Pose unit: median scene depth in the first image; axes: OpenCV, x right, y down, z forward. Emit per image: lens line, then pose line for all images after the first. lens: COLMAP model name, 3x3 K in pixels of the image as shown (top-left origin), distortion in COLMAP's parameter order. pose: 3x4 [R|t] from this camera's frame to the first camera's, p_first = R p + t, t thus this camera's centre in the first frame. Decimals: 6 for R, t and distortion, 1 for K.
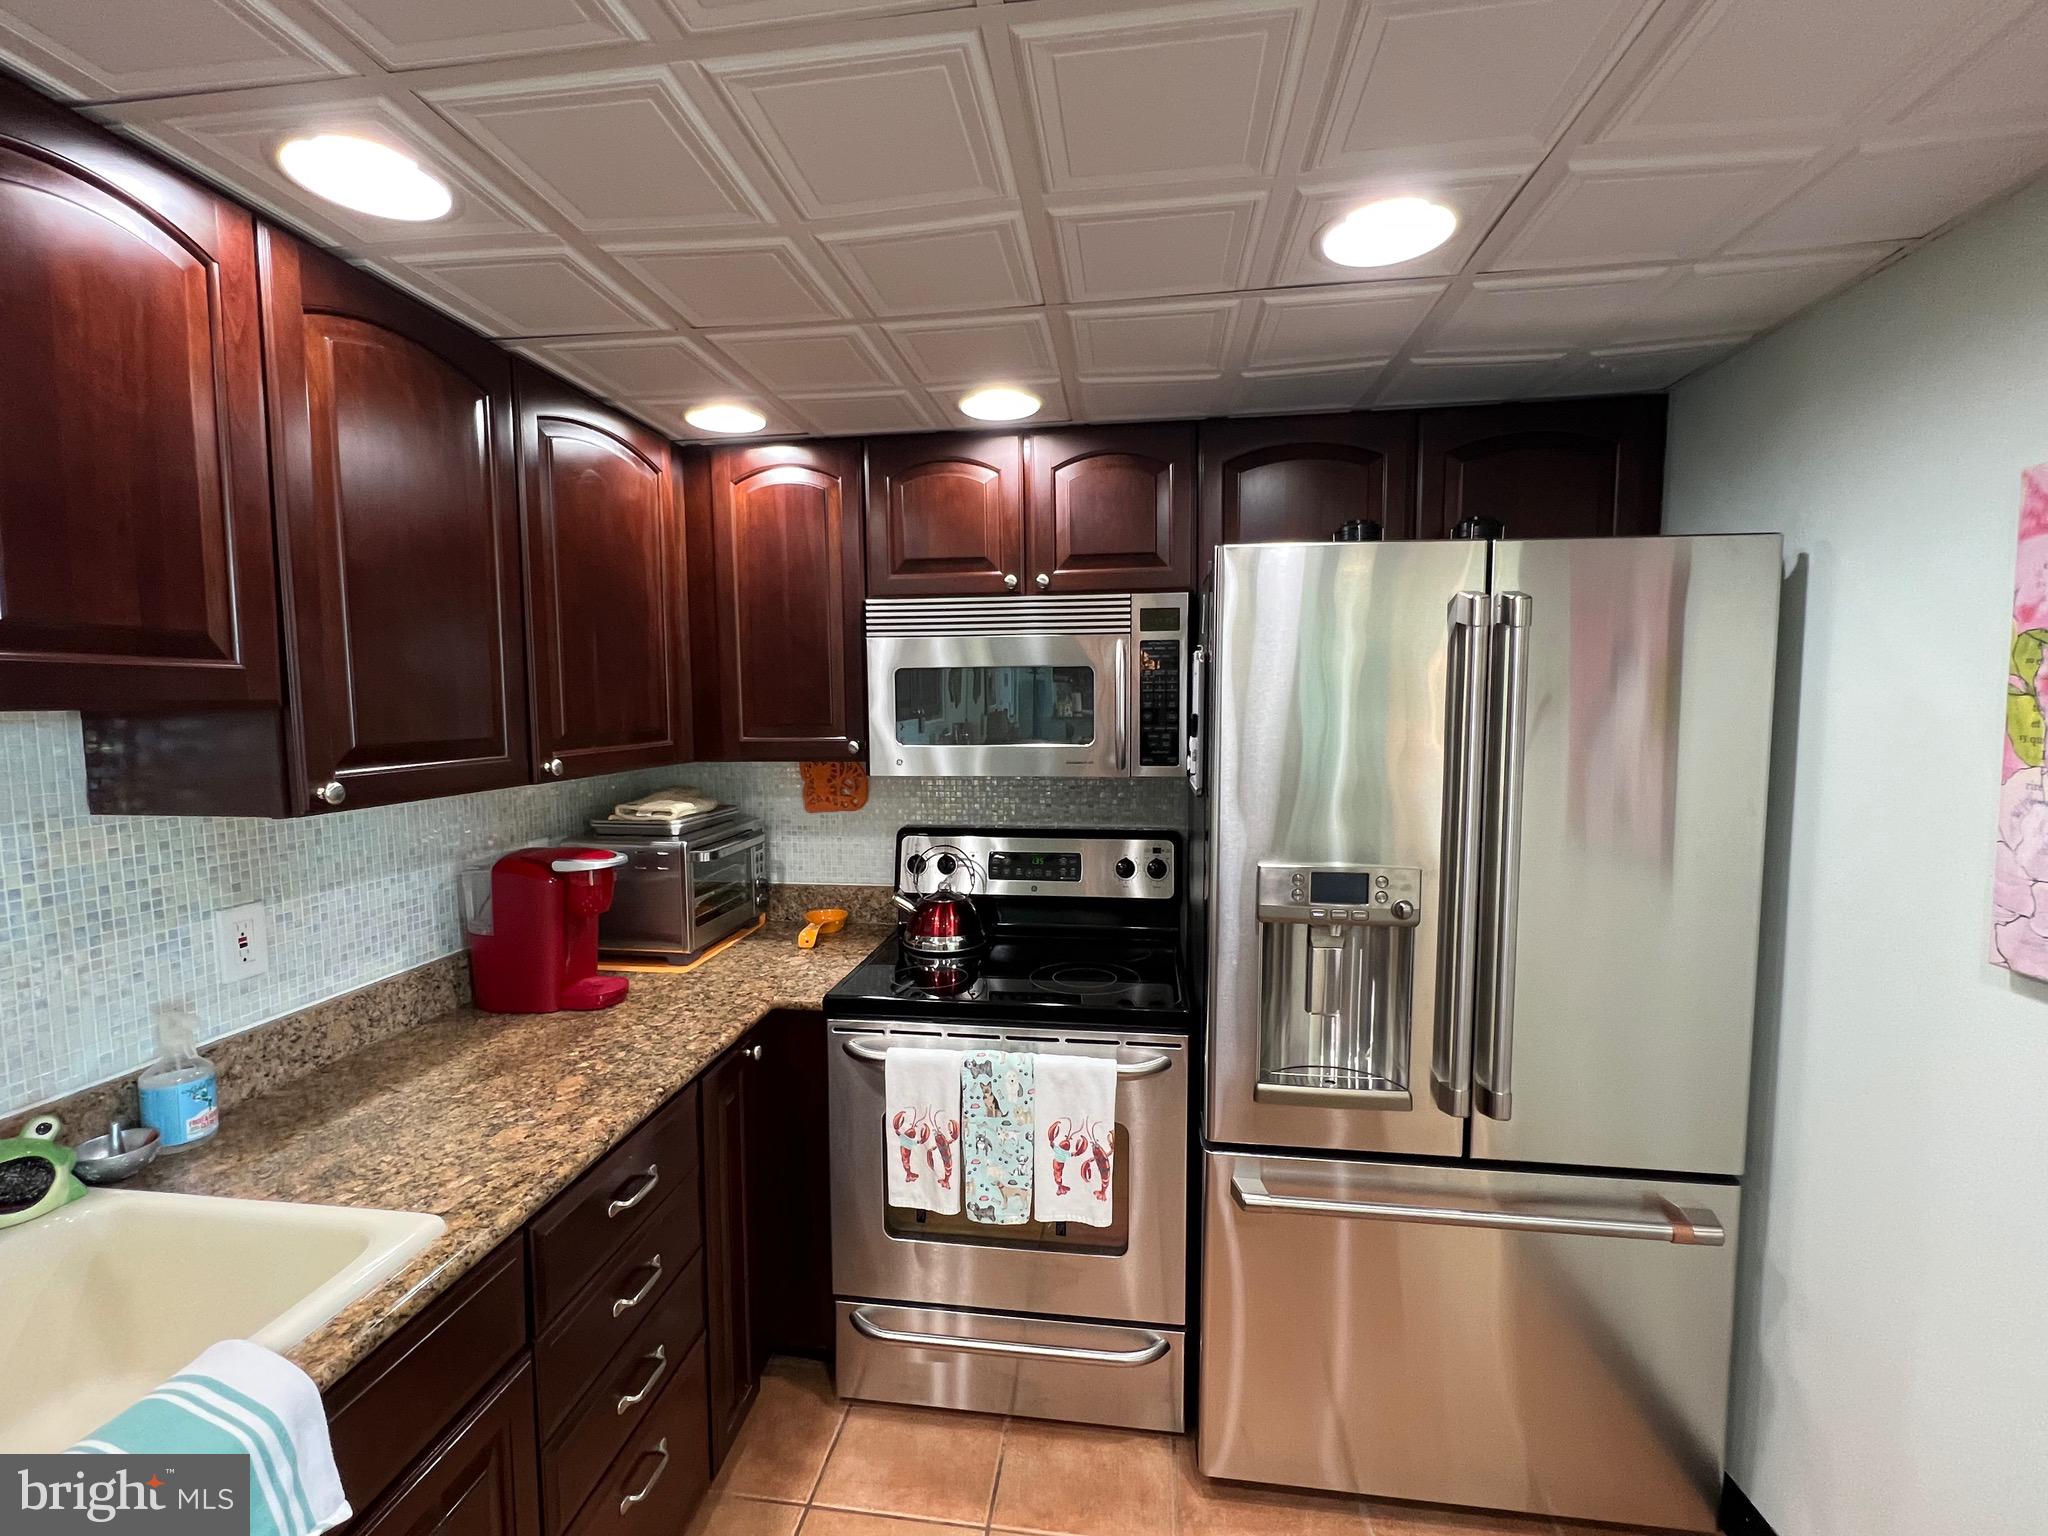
lens RADIAL K [[896.8, 0, 1015.5], [0, 896.8, 770.1], [0, 0, 1]] dist [-0.001865, -0.000859]
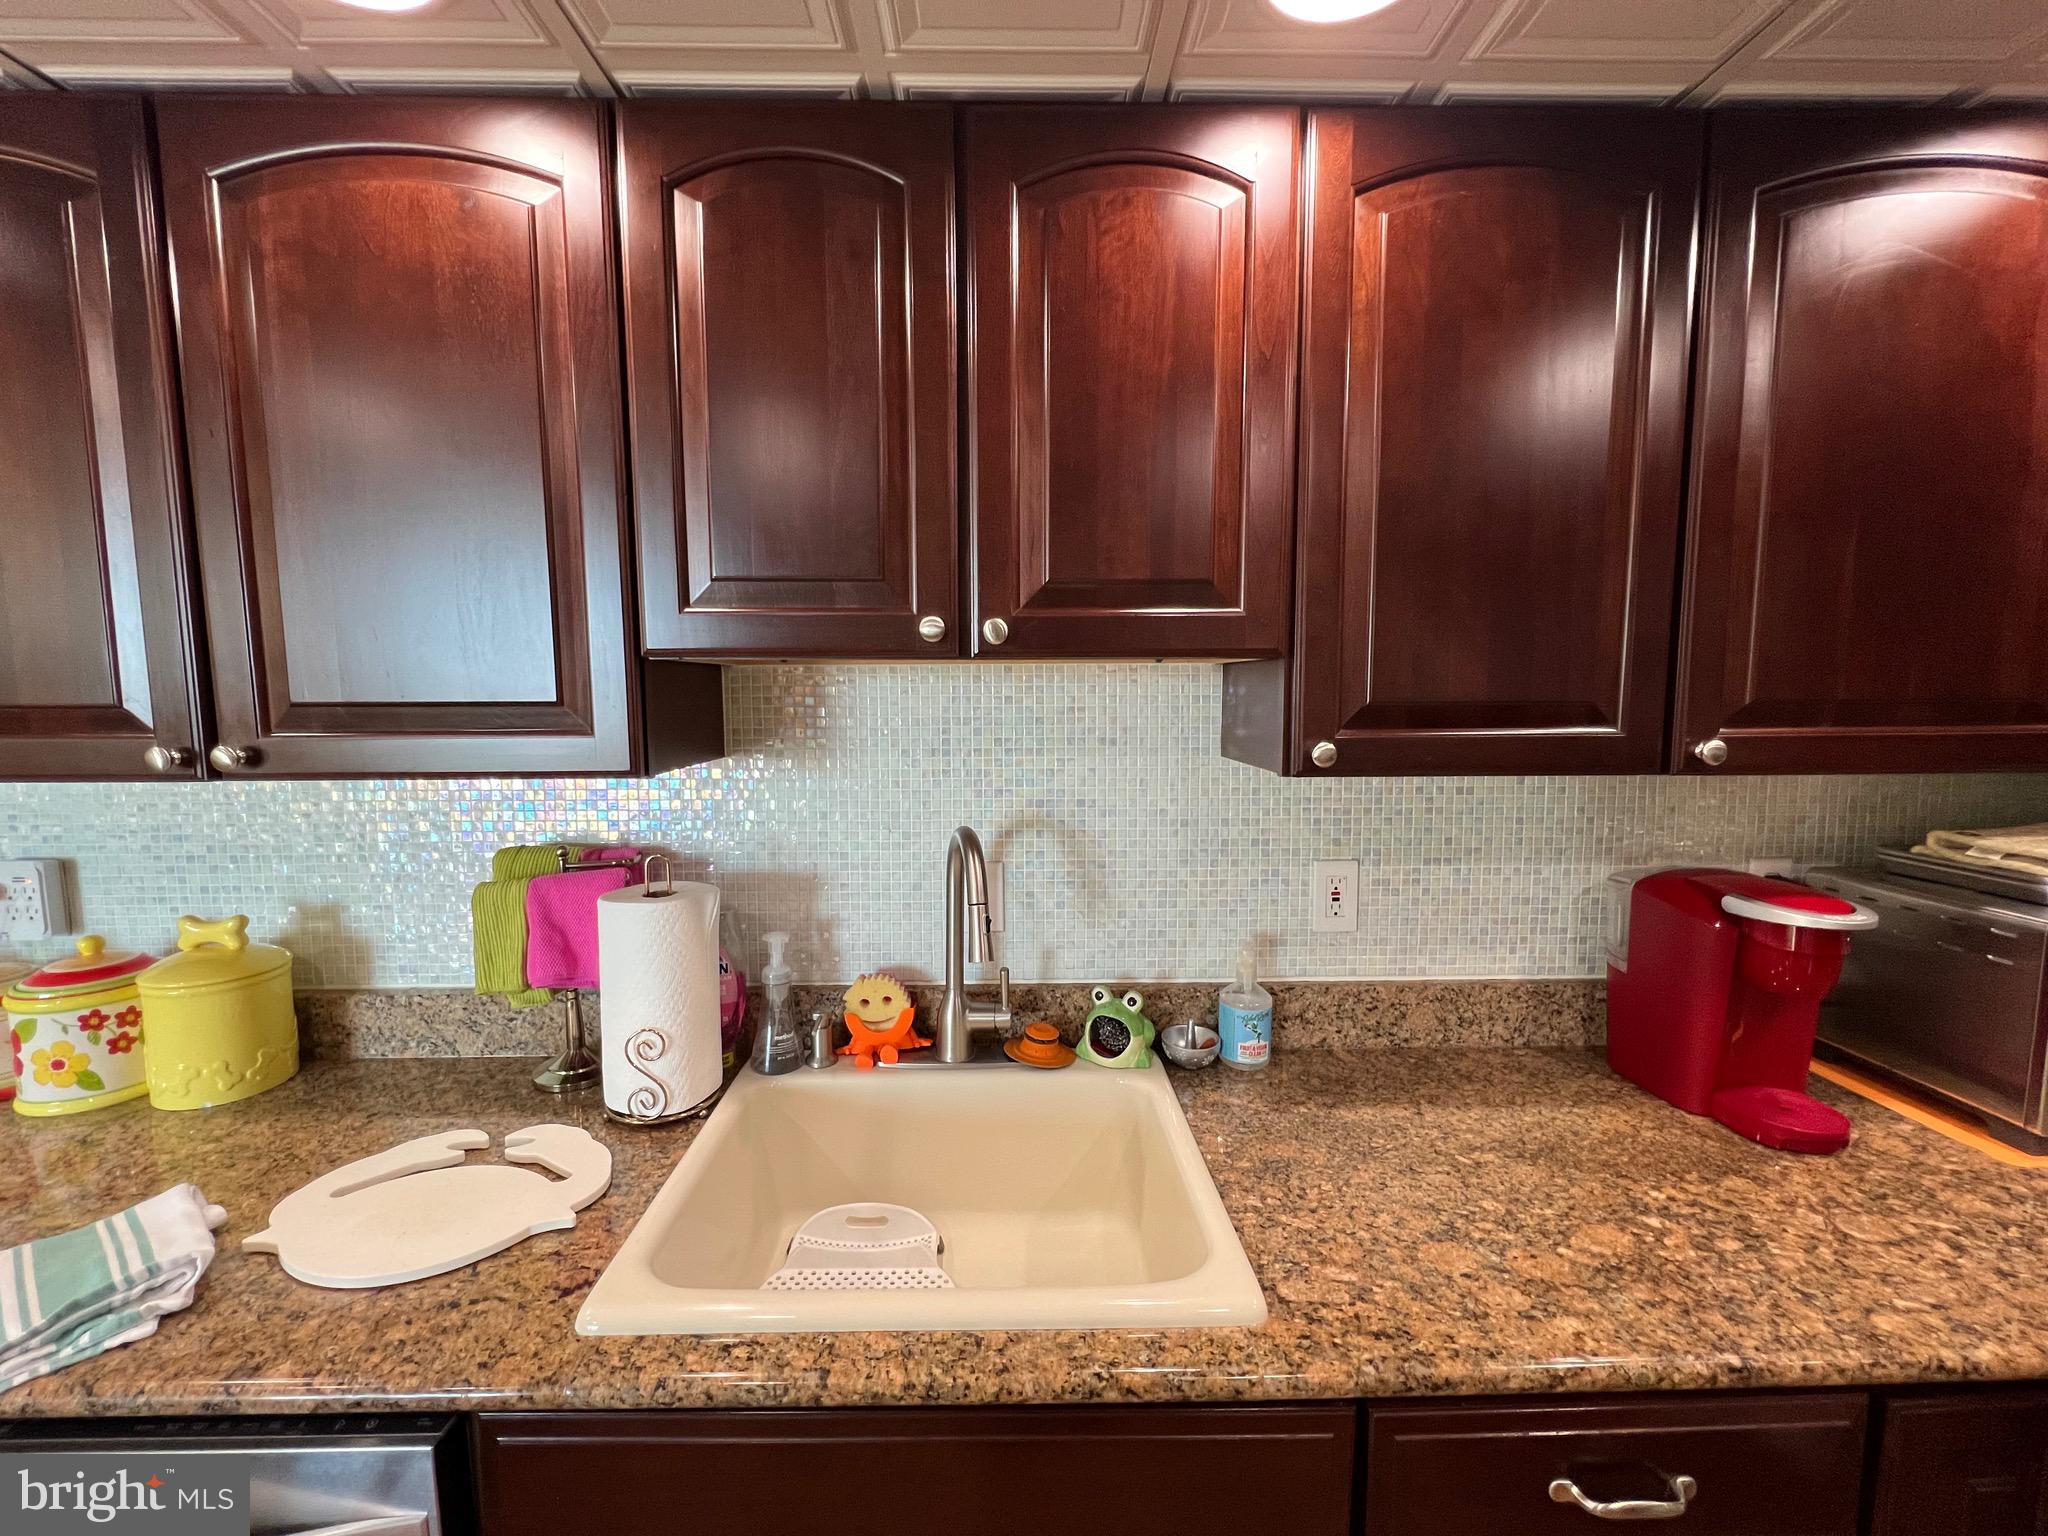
lens RADIAL K [[819.2, 0, 1020.2], [0, 819.2, 769.7], [0, 0, 1]] dist [-0.003626, 0.000771]
pose [[0.152811, 0.097699, -0.983414, -0.013259], [-0.072562, 0.993525, 0.087428, -0.005430], [0.985588, 0.057998, 0.158911, 0.410578]]
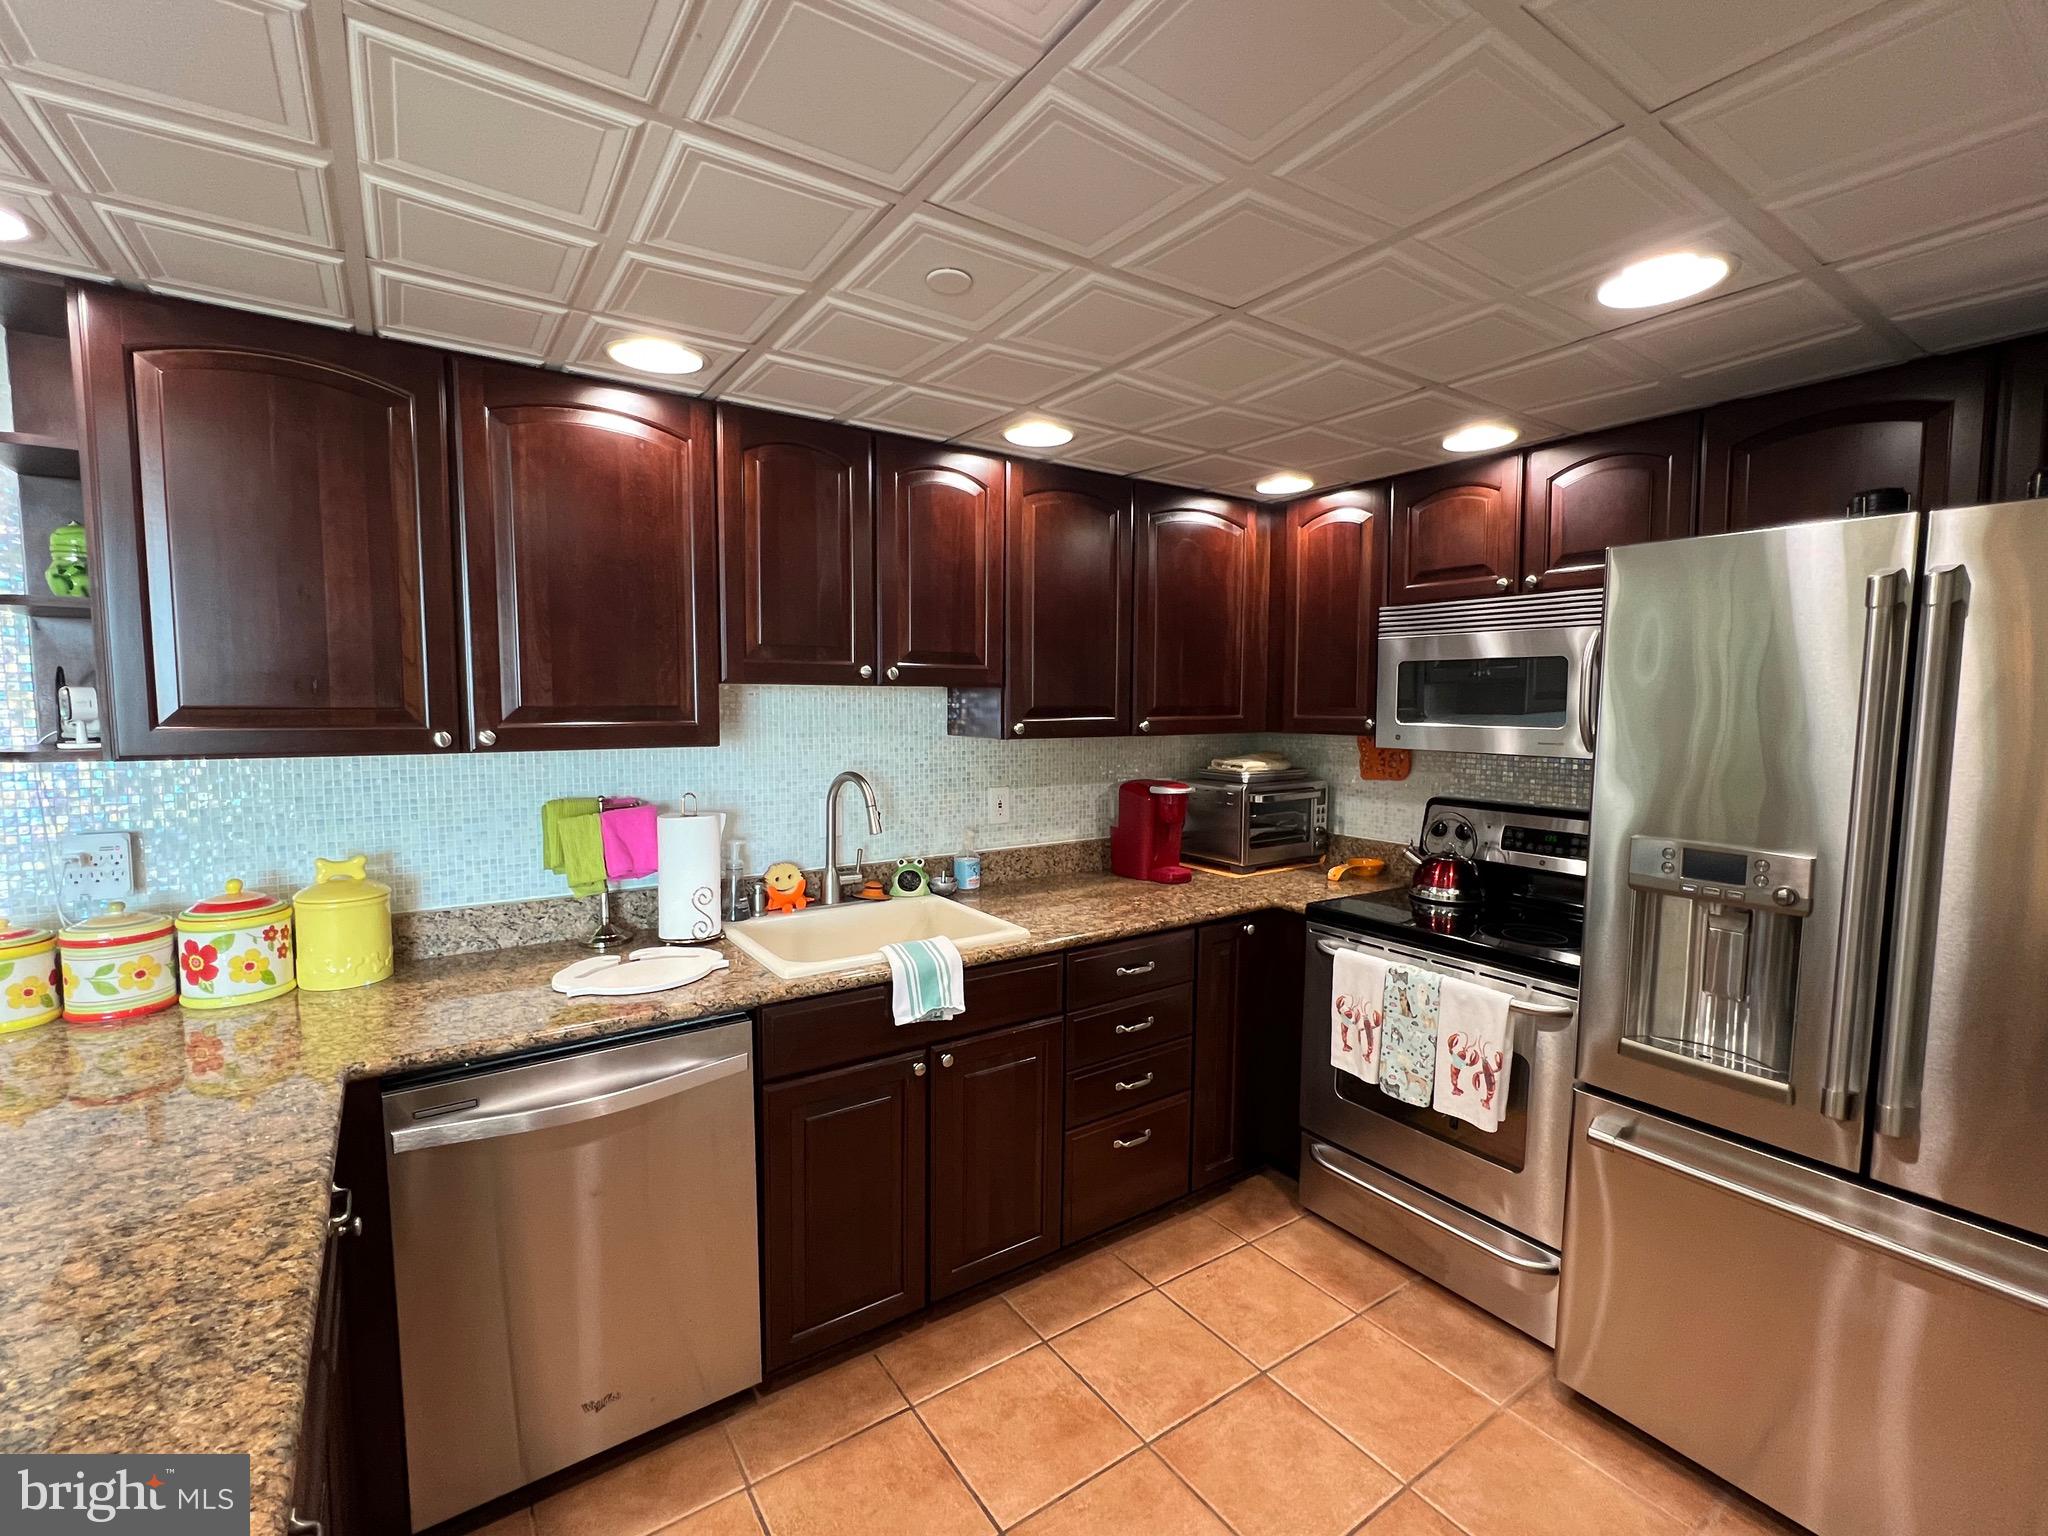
lens RADIAL K [[896.8, 0, 1015.4], [0, 896.8, 768.7], [0, 0, 1]] dist [-0.001865, -0.000859]
pose [[0.669449, 0.068771, -0.739668, 0.537645], [-0.065580, 0.997289, 0.033369, 0.034528], [0.739957, 0.026169, 0.672145, -0.274965]]
